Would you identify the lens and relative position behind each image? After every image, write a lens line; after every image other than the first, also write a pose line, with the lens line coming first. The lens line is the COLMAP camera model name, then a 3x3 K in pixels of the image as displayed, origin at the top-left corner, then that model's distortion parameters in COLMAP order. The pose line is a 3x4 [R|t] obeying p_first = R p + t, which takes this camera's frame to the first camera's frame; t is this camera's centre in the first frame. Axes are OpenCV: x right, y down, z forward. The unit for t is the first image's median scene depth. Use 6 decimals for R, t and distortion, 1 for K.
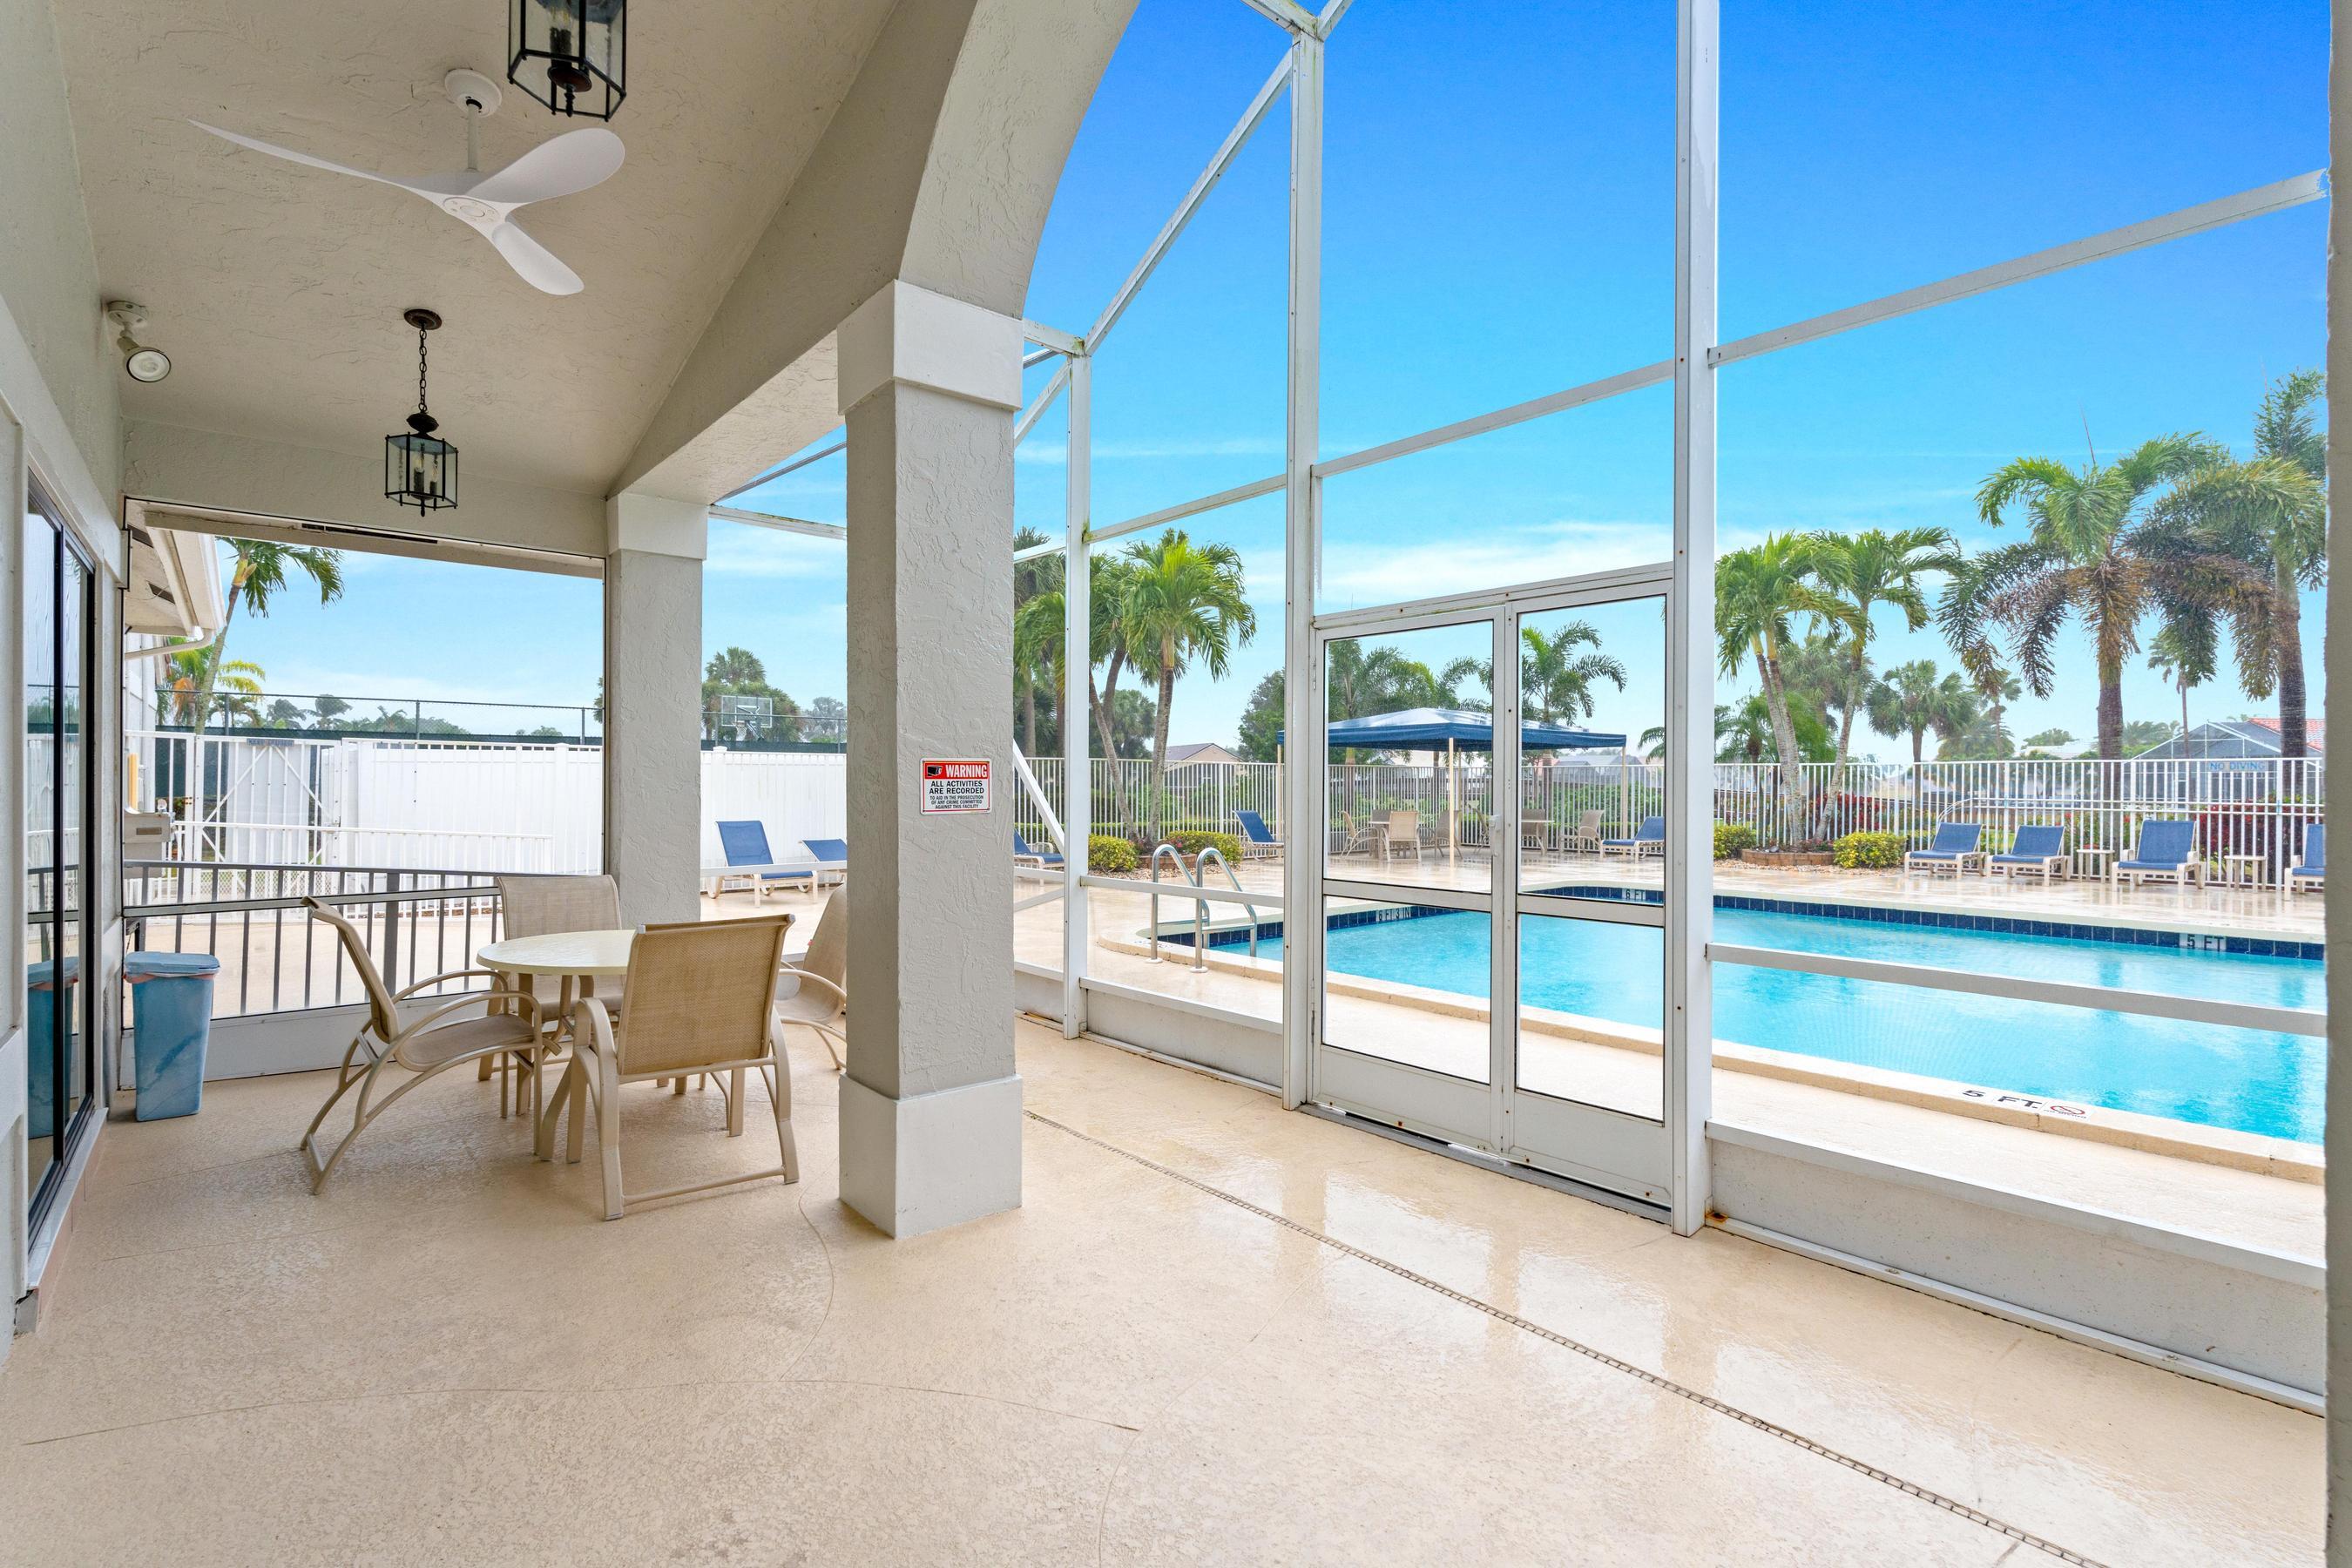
lens RADIAL K [[1065.5, 0, 1166.6], [0, 1065.5, 788.4], [0, 0, 1]] dist [-0.000635, 0.000040]
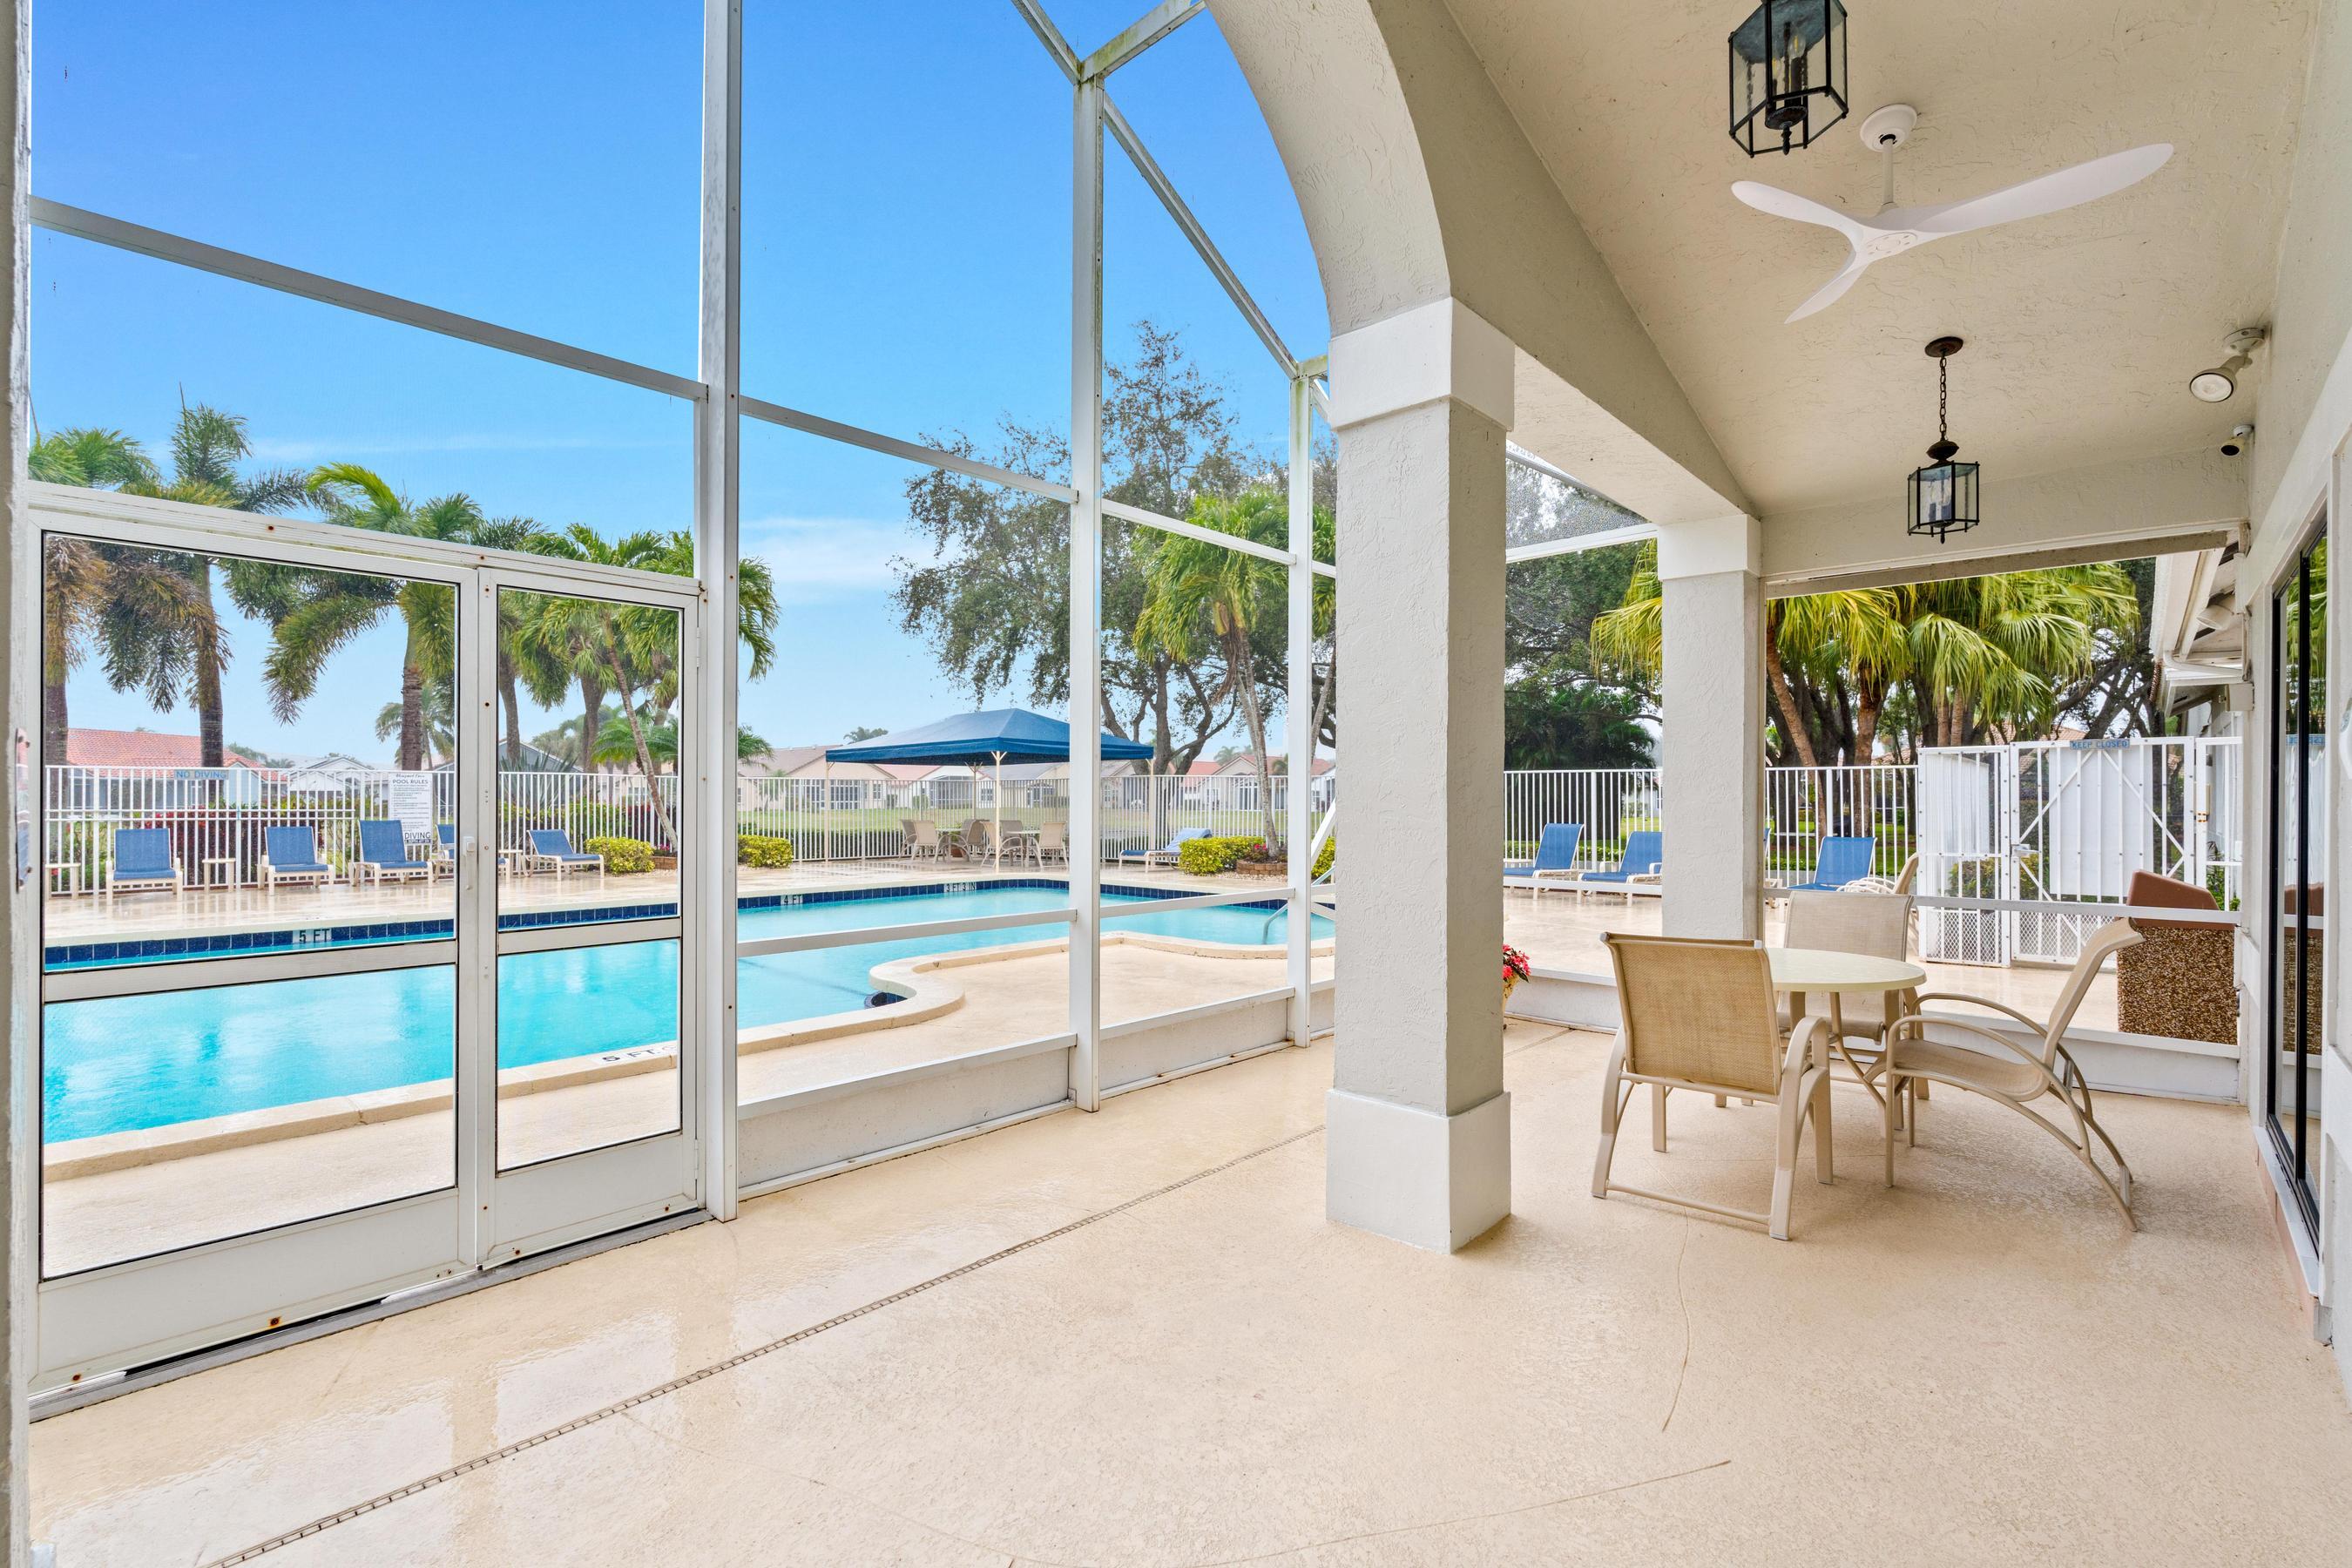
lens RADIAL K [[1065.5, 0, 1166.6], [0, 1065.5, 788.4], [0, 0, 1]] dist [-0.000635, 0.000040]
pose [[-0.112788, 0.002919, 0.993615, -0.496505], [0.002457, 0.999993, -0.002659, -0.007128], [-0.993616, 0.002142, -0.112794, 0.542459]]
